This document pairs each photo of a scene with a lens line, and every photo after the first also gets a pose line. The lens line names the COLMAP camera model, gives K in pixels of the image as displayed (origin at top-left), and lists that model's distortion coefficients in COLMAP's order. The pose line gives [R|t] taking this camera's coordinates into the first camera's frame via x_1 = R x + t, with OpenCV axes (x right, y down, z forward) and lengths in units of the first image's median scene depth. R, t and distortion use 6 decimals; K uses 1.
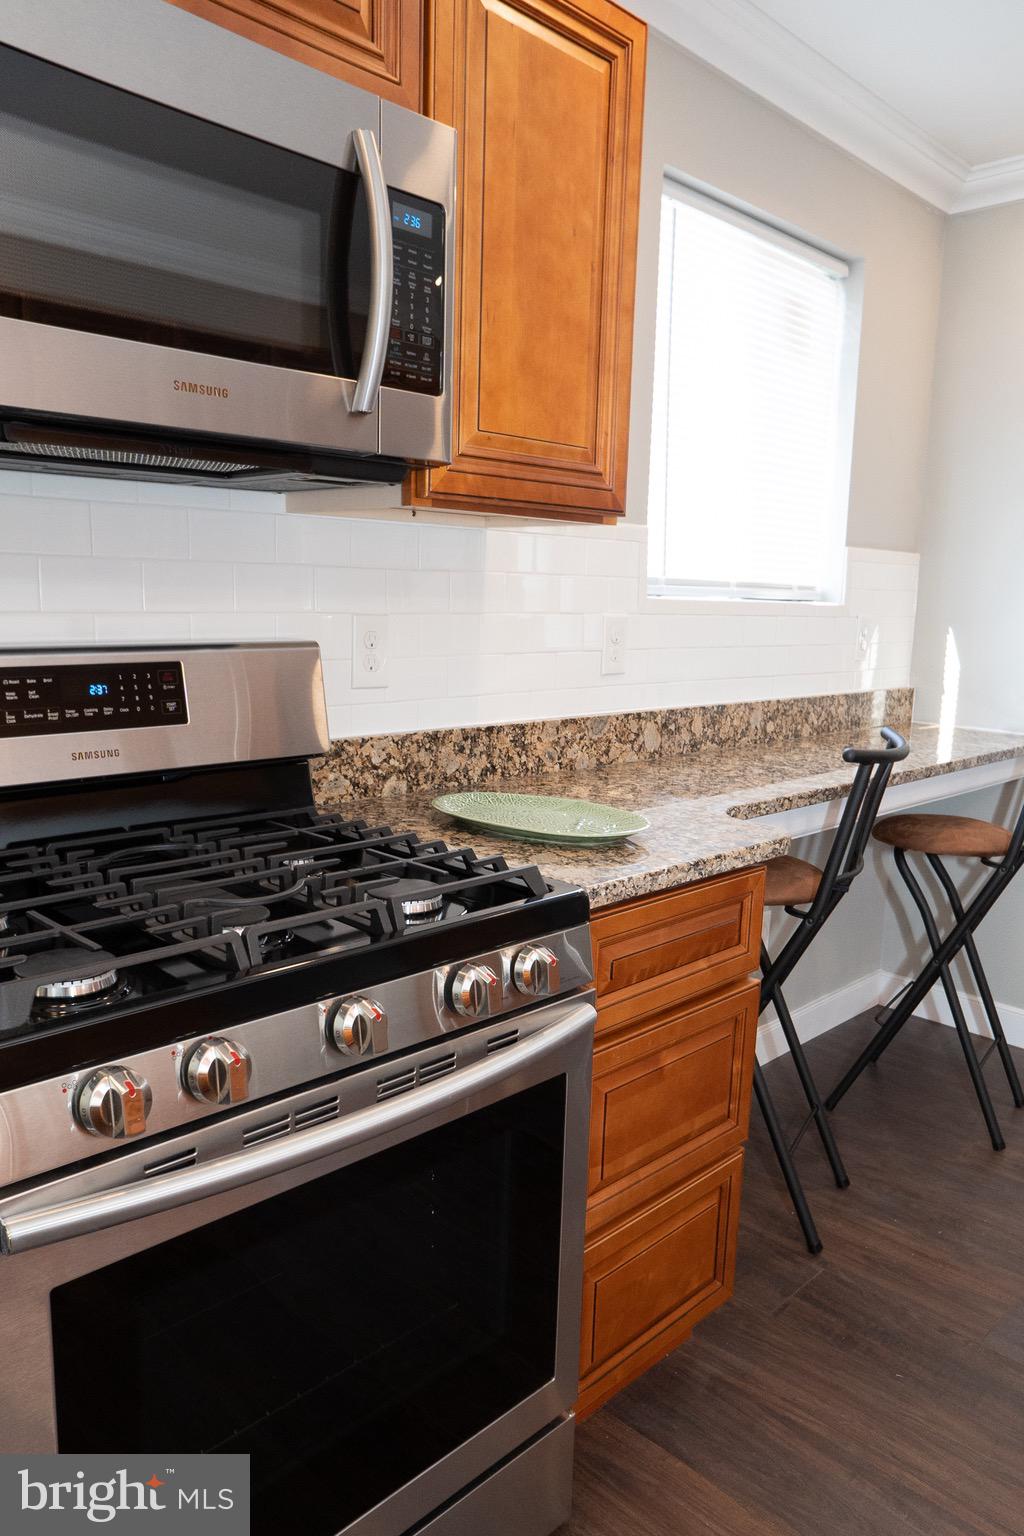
lens RADIAL K [[1135.6, 0, 511.7], [0, 1135.6, 781.6], [0, 0, 1]] dist [-0.063457, -0.001697]
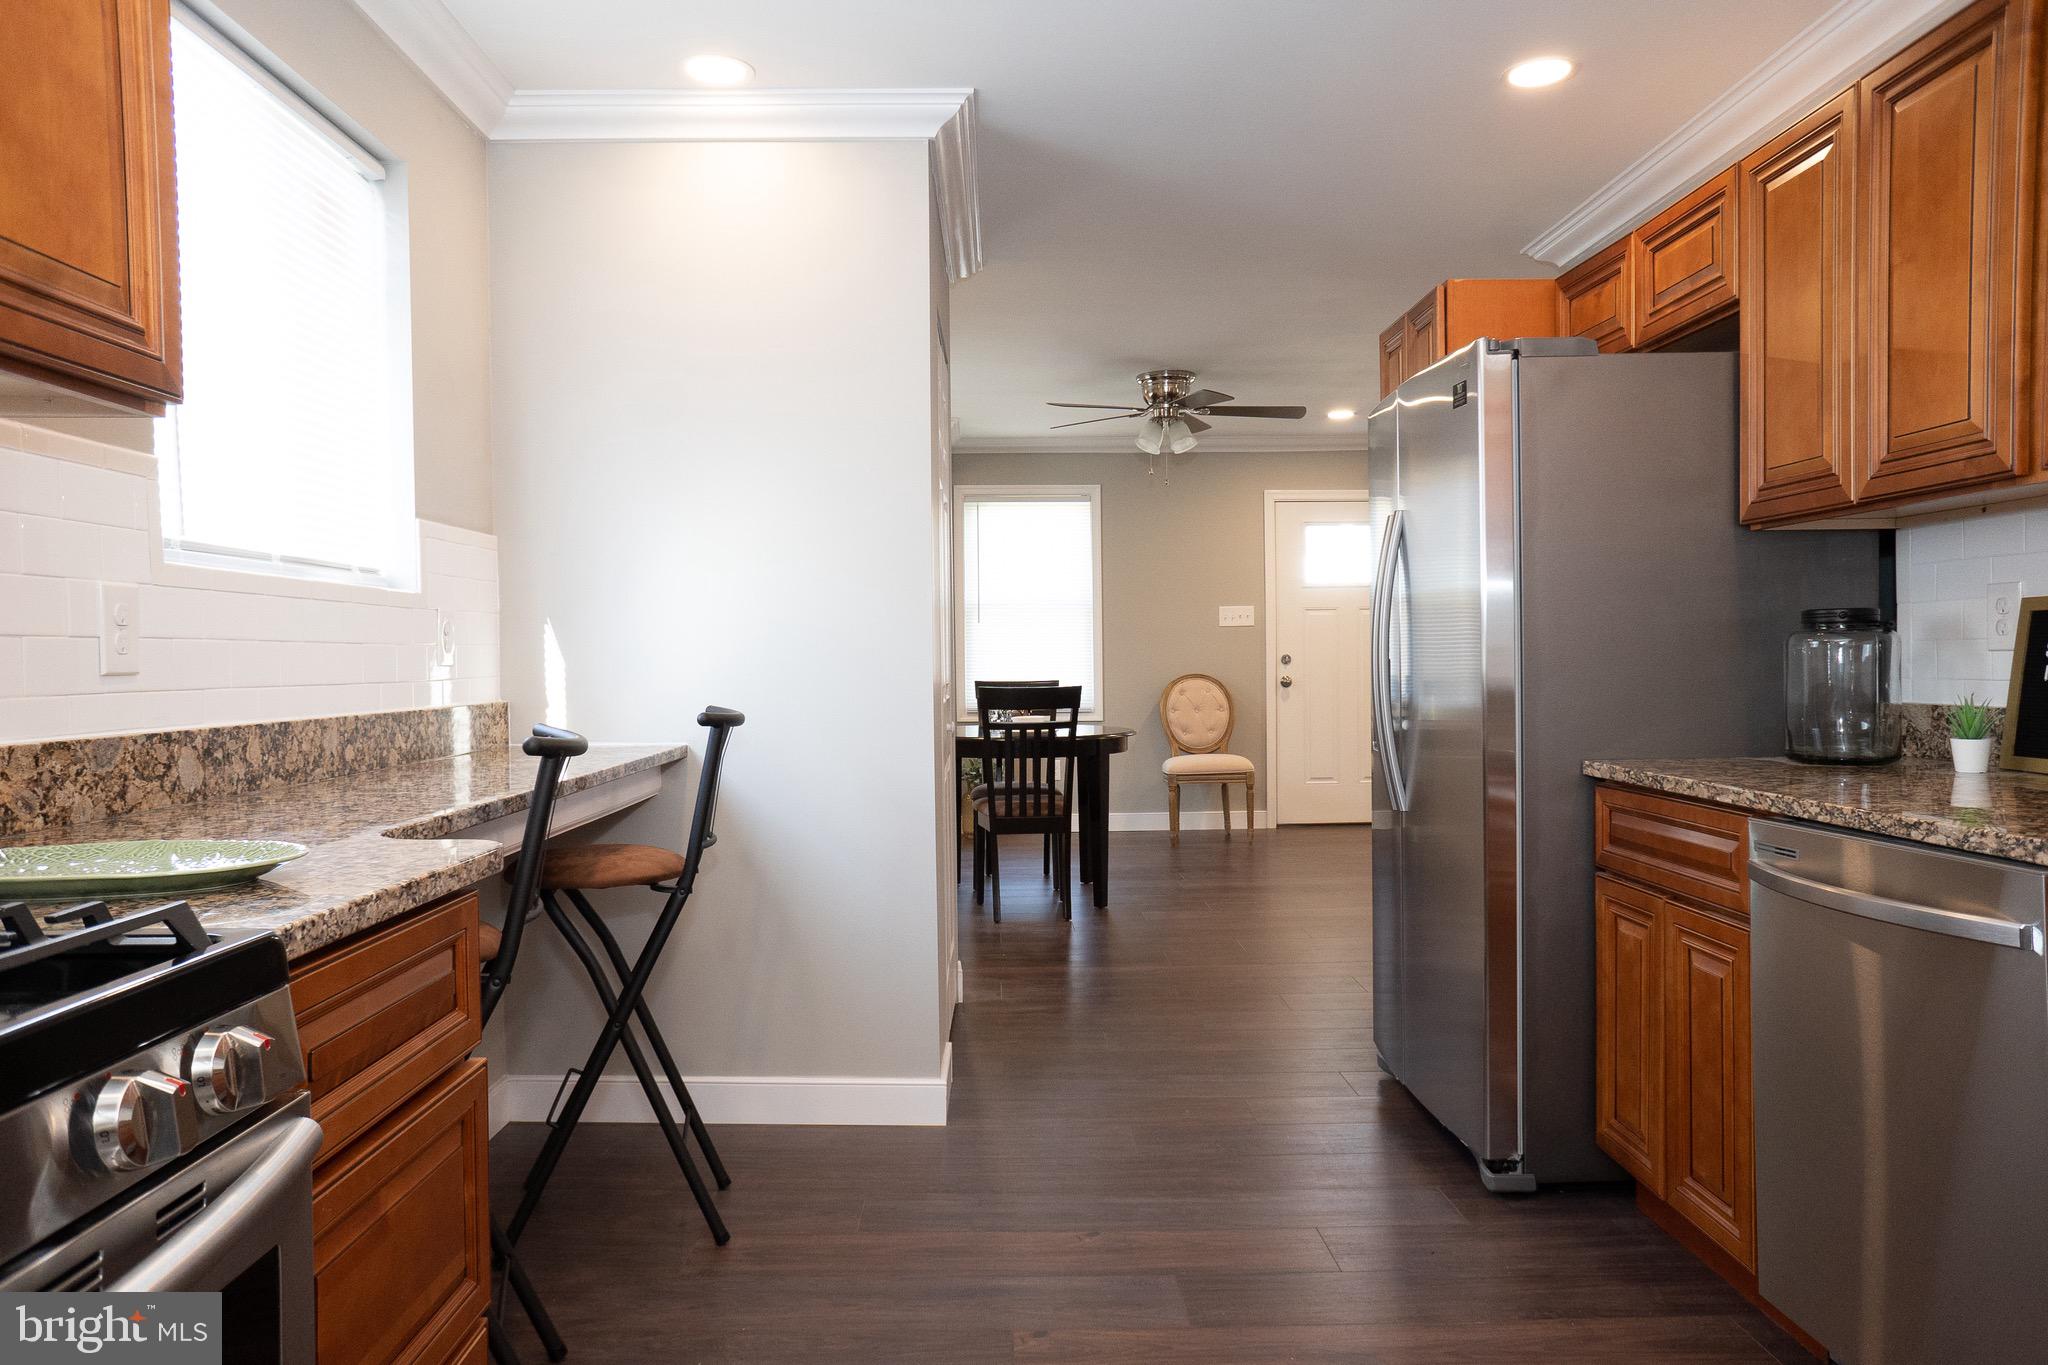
lens RADIAL K [[1377.8, 0, 1012.7], [0, 1377.8, 683.0], [0, 0, 1]] dist [-0.069255, 0.081578]
pose [[0.711327, -0.047546, 0.701251, -0.090025], [0.144742, 0.986234, -0.079954, 0.044681], [-0.687796, 0.158374, 0.708416, 0.104337]]
